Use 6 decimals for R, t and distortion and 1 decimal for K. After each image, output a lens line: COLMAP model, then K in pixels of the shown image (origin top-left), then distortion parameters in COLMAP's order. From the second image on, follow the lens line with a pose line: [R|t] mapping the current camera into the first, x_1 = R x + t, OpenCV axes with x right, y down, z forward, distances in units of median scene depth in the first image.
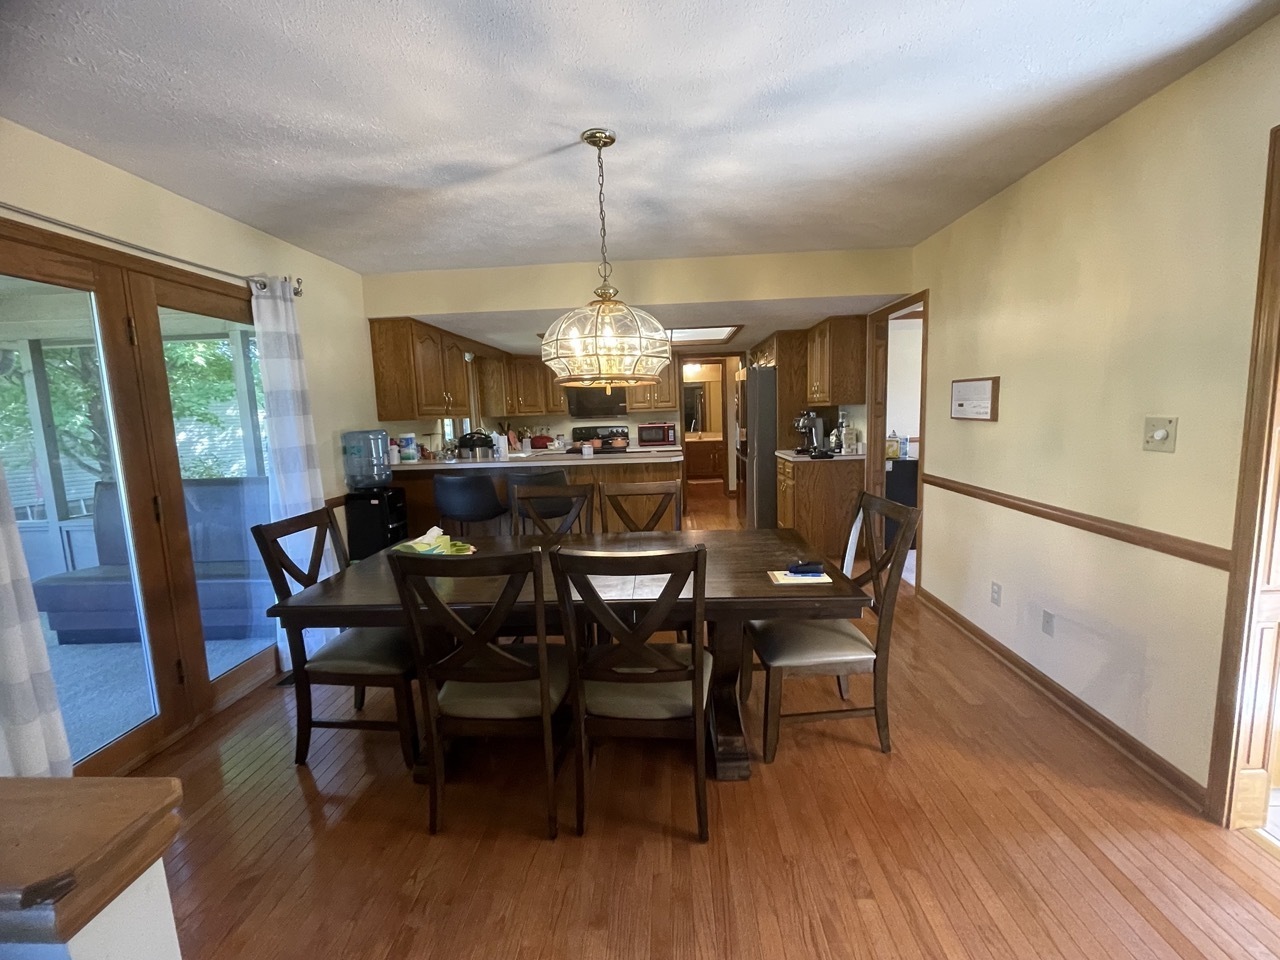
lens RADIAL K [[544.6, 0, 640.0], [0, 544.6, 480.0], [0, 0, 1]] dist [0.000614, -0.000160]
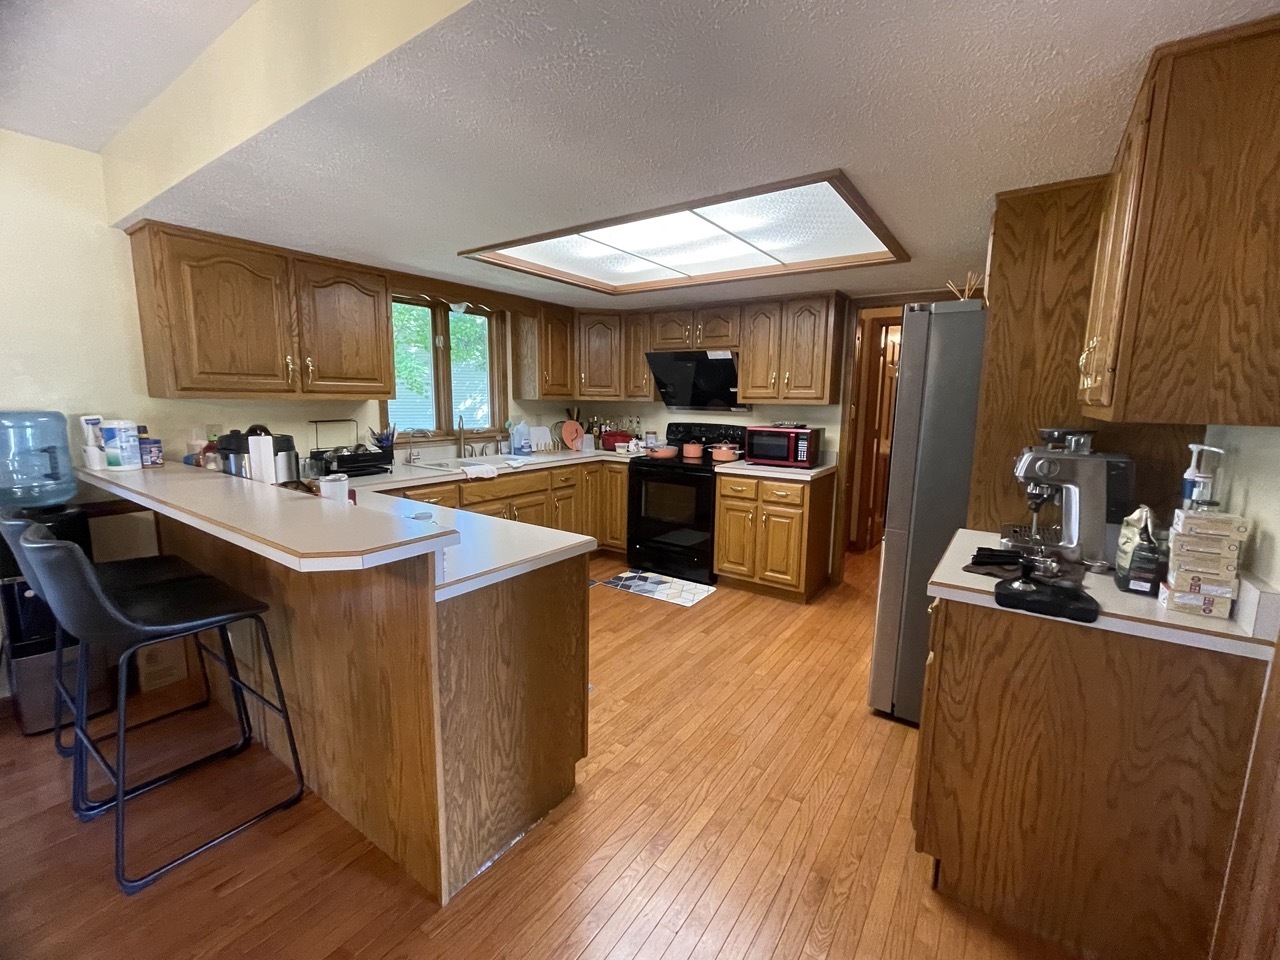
lens RADIAL K [[544.6, 0, 640.0], [0, 544.6, 480.0], [0, 0, 1]] dist [0.000614, -0.000160]
pose [[0.843126, 0.127340, -0.522421, 0.210508], [-0.110419, 0.991851, 0.063561, -0.070711], [0.526257, 0.004095, 0.850315, 0.466053]]
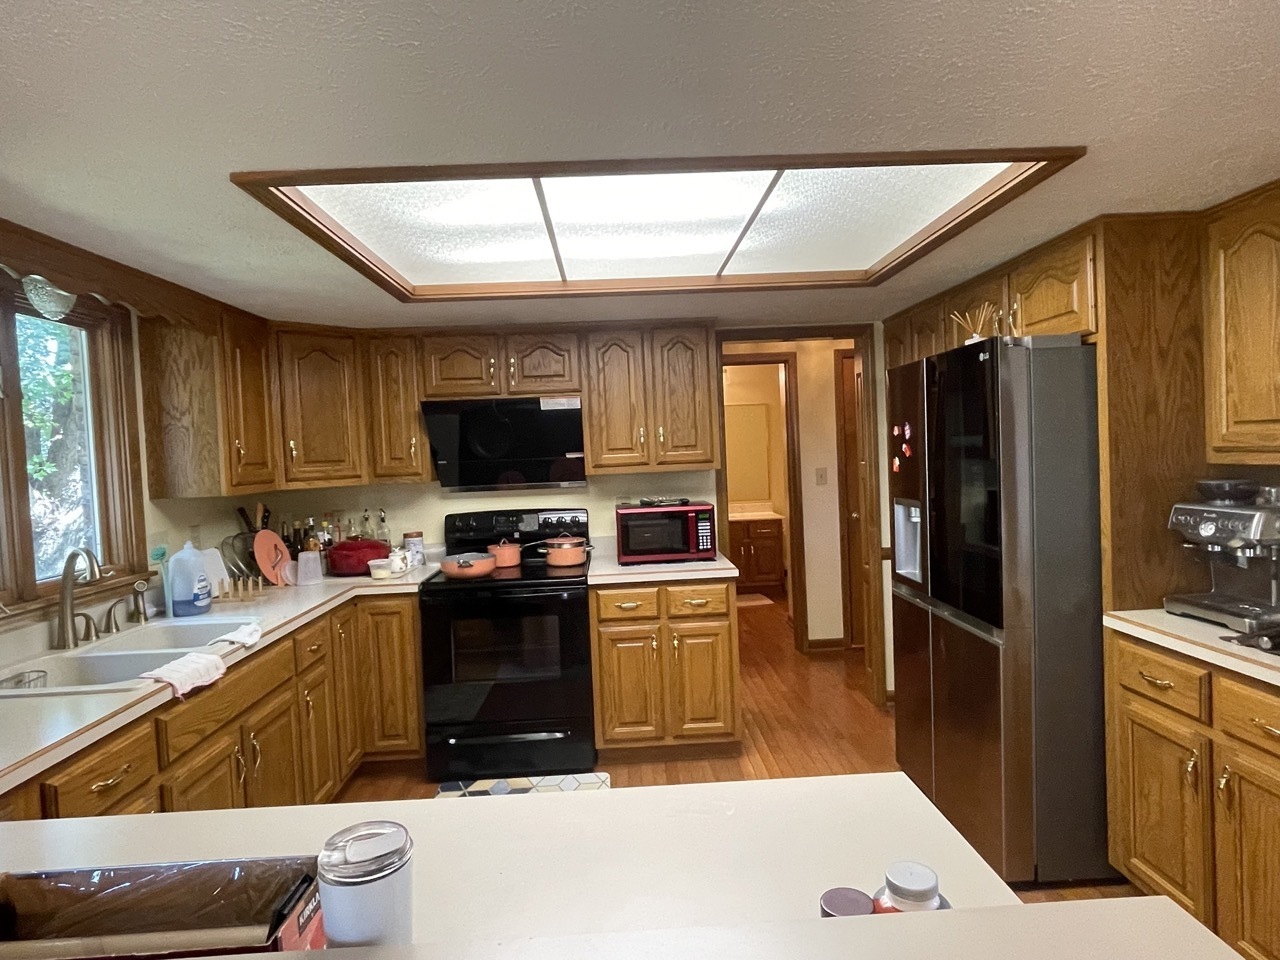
lens RADIAL K [[724.7, 0, 641.1], [0, 724.7, 473.0], [0, 0, 1]] dist [0.001986, -0.000995]
pose [[0.996679, -0.010868, 0.080705, -0.027532], [0.018689, 0.995128, -0.096799, -0.078379], [-0.079260, 0.097986, 0.992027, 0.508495]]
